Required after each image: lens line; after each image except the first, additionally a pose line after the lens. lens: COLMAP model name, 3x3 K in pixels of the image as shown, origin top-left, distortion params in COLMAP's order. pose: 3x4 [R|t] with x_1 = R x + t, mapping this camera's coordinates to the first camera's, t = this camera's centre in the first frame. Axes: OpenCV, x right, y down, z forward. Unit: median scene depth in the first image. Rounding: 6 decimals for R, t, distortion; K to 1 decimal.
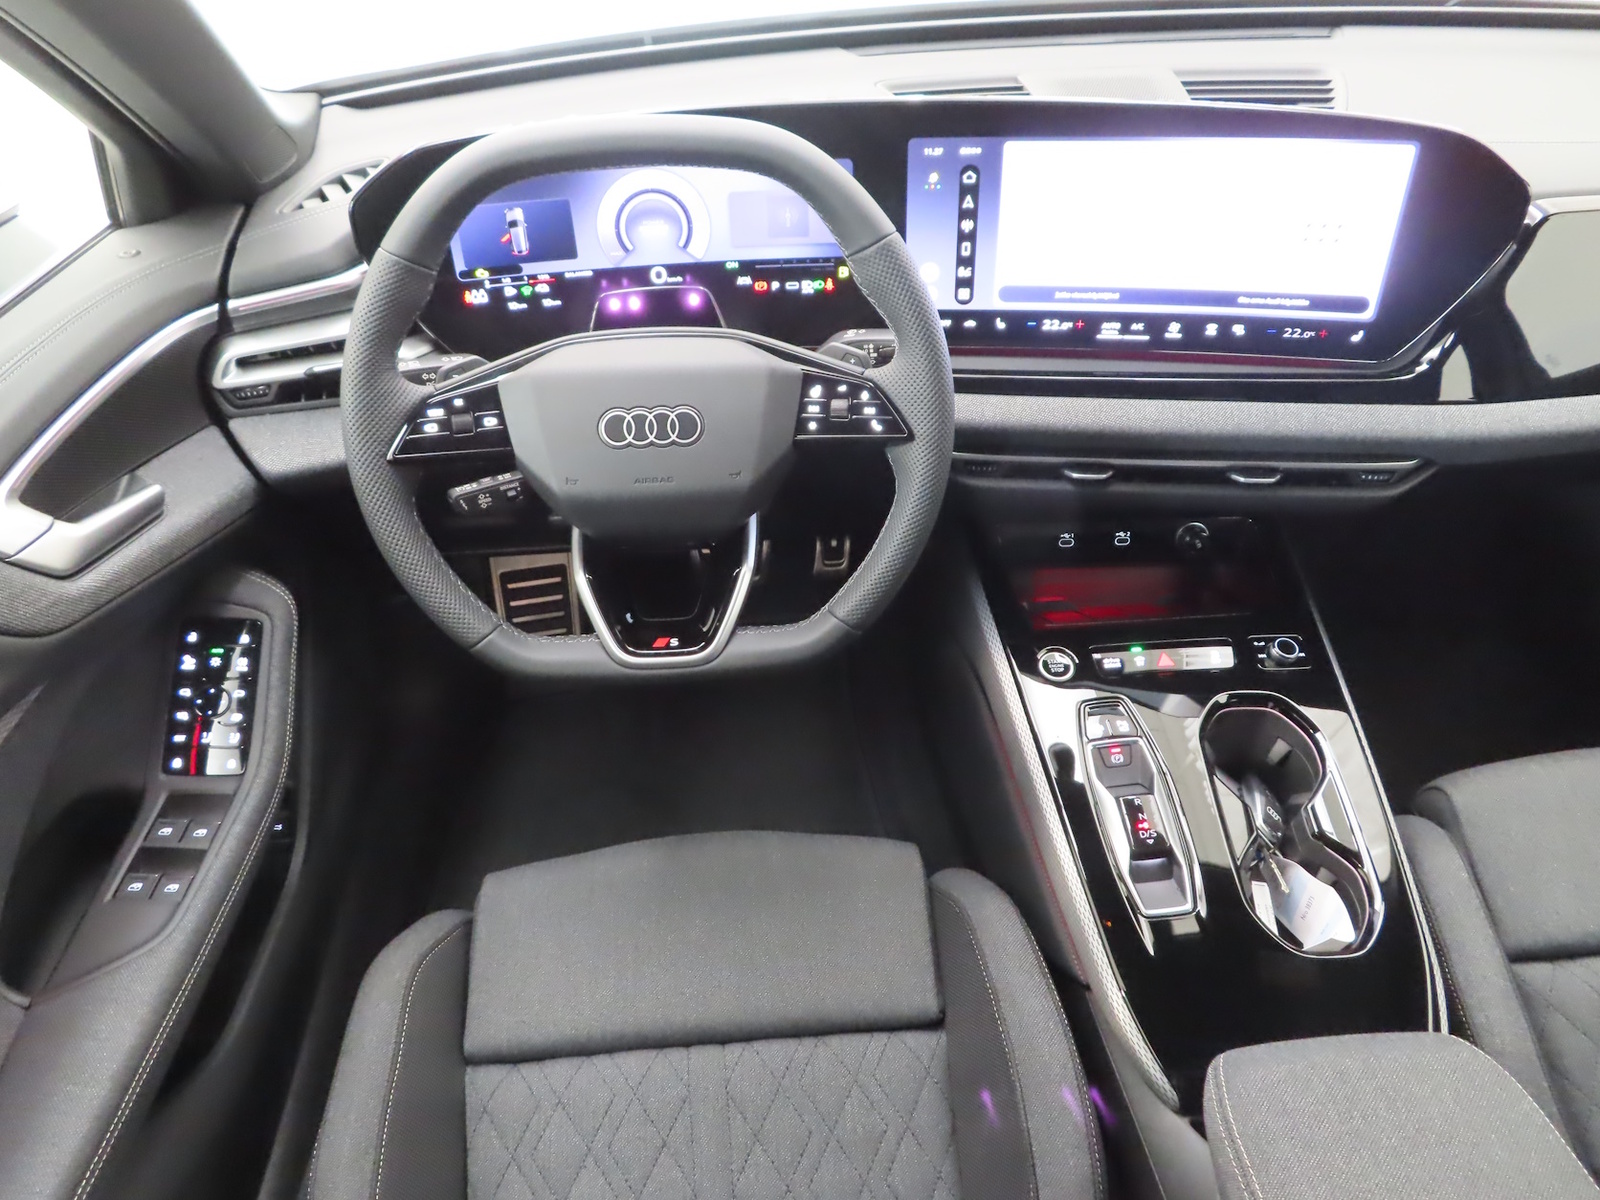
lens RADIAL K [[975.3, 0, 800.0], [0, 975.3, 600.0], [0, 0, 1]] dist [-0.003803, -0.000606]
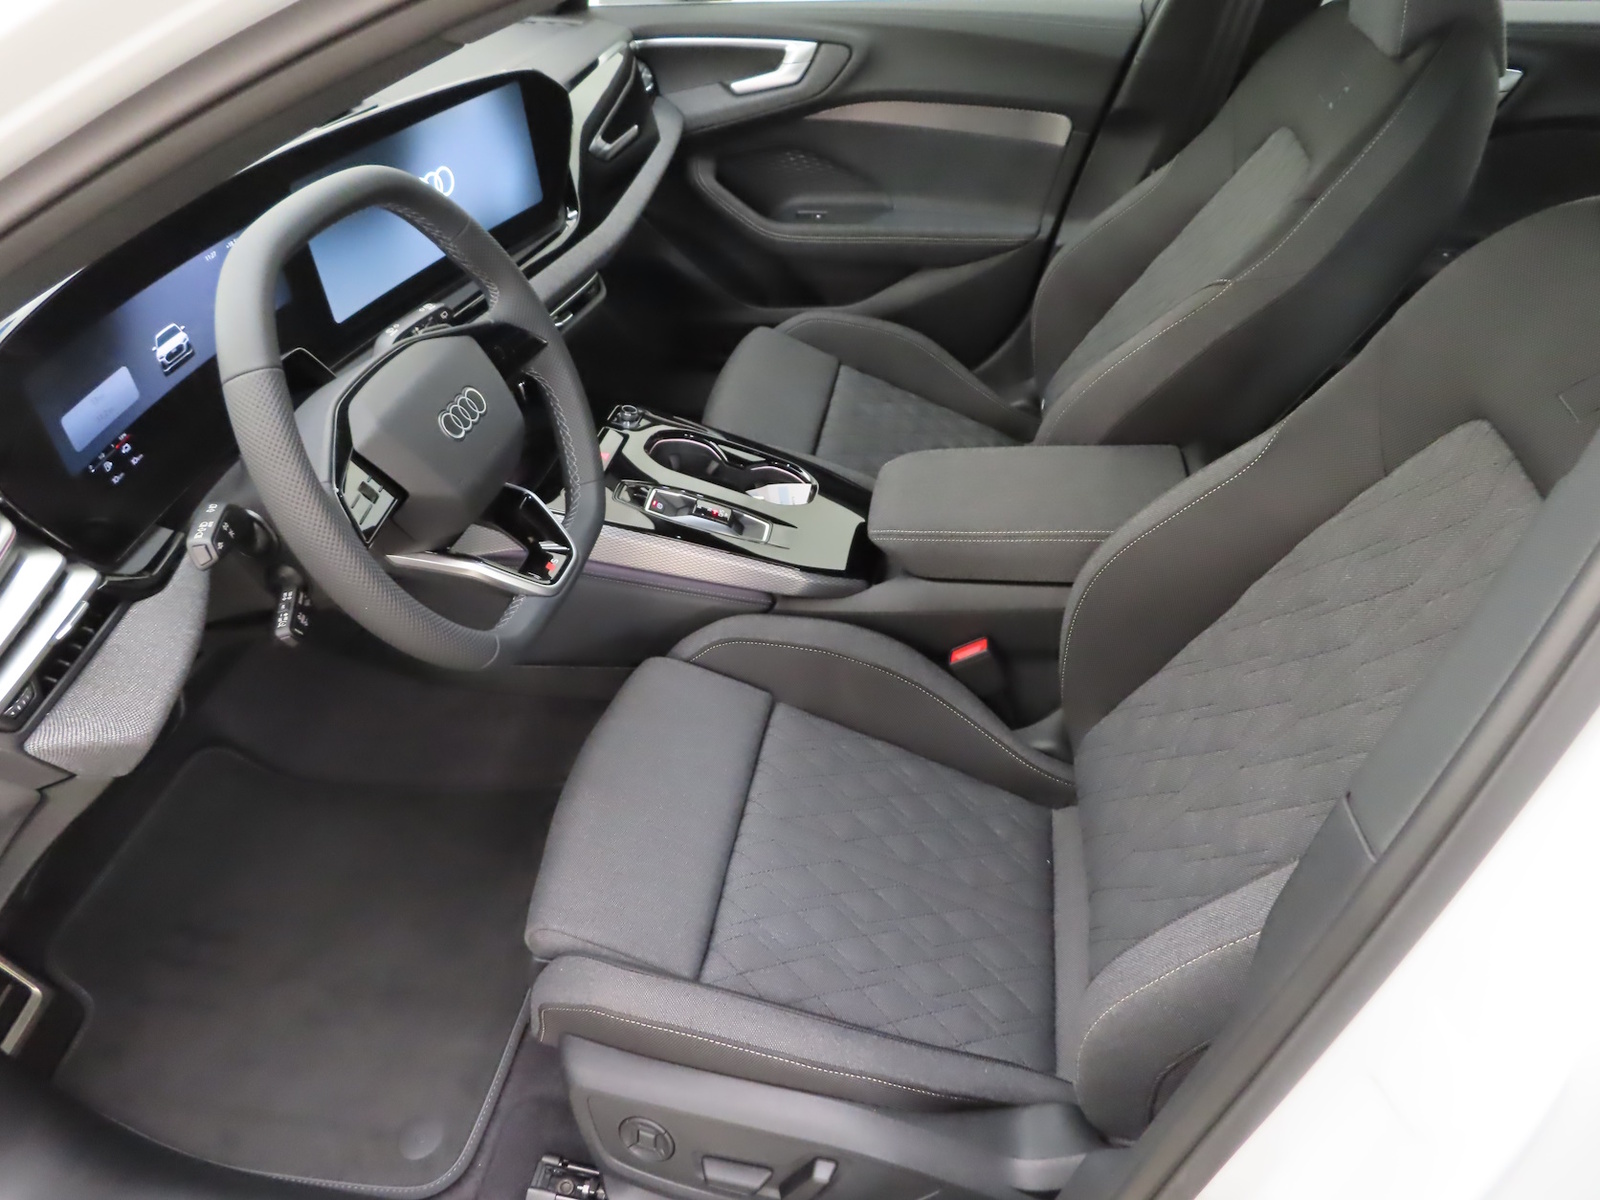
lens RADIAL K [[1171.1, 0, 800.0], [0, 1171.1, 600.0], [0, 0, 1]] dist [0.000704, 0.008292]
pose [[0.226571, -0.573228, 0.787449, -1.086669], [0.665510, 0.681424, 0.304561, -0.138225], [-0.711169, 0.455051, 0.535880, 0.021797]]
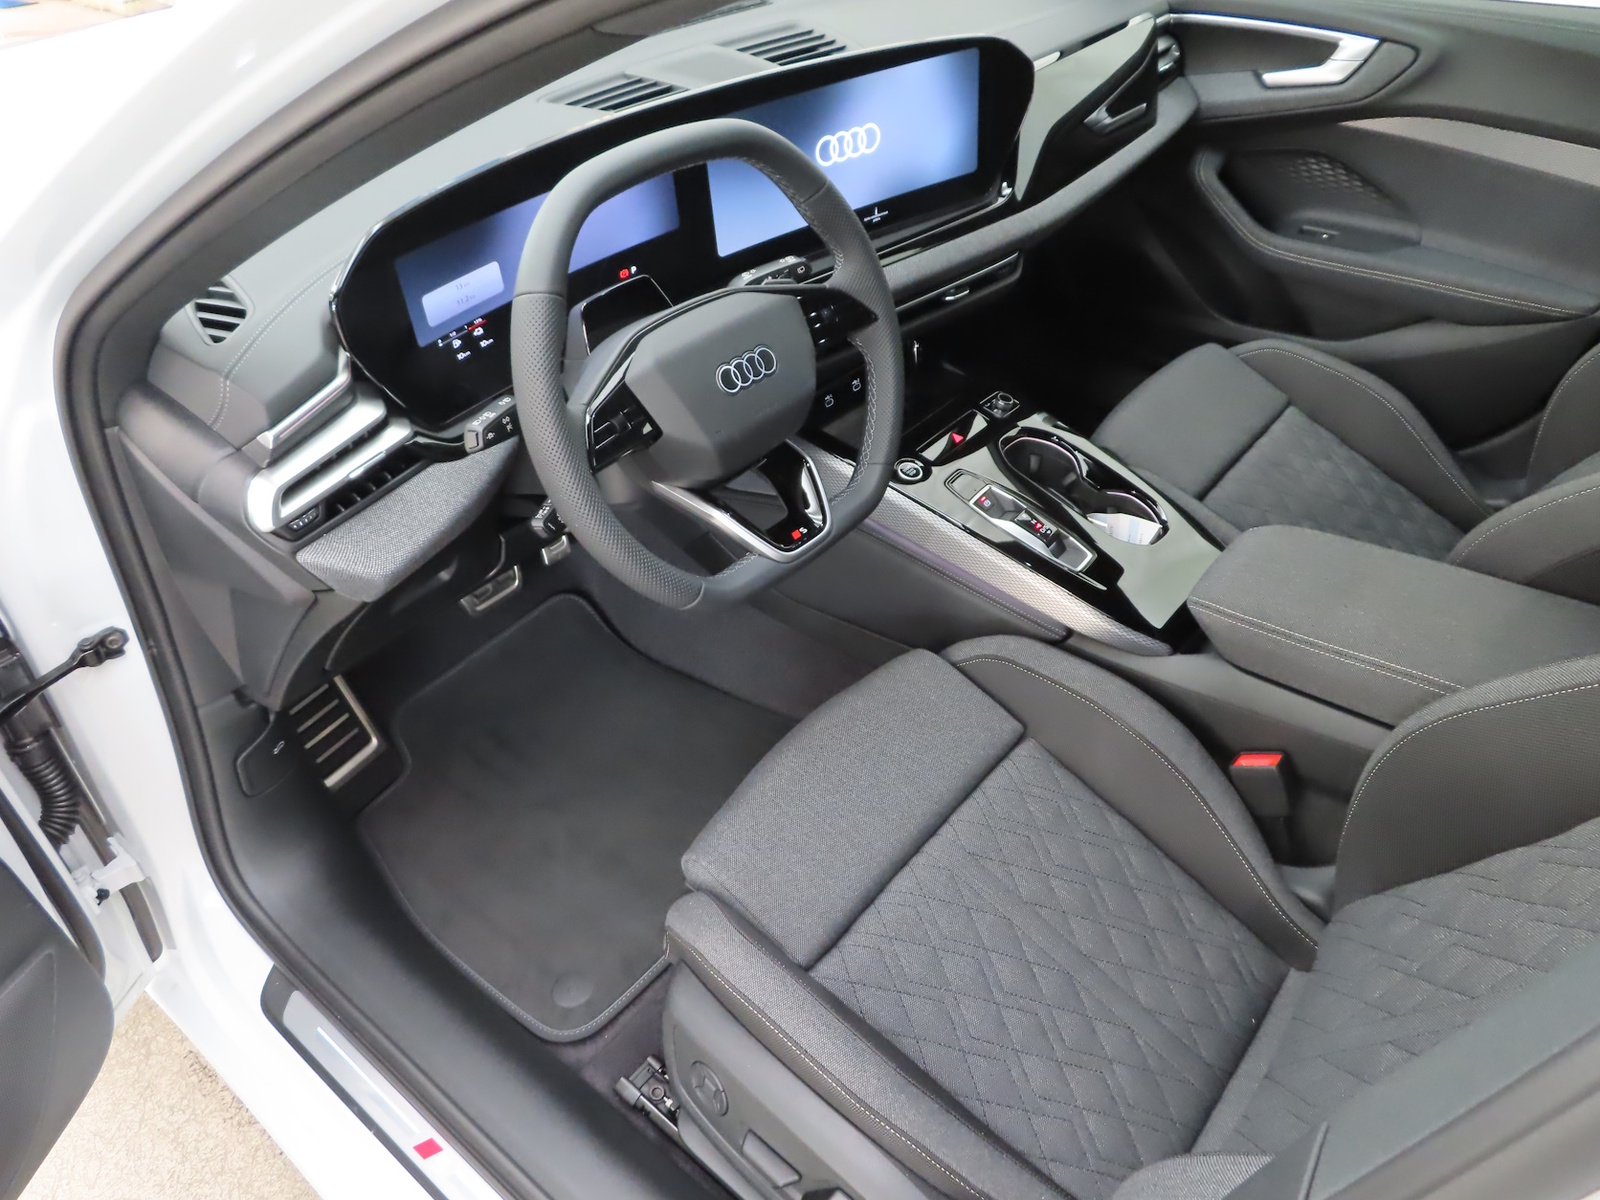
lens RADIAL K [[1171.1, 0, 800.0], [0, 1171.1, 600.0], [0, 0, 1]] dist [0.000704, 0.008292]
pose [[0.687865, -0.453081, 0.567061, -0.890808], [0.496904, 0.863422, 0.087110, -0.004672], [-0.529081, 0.221855, 0.819056, -0.167415]]
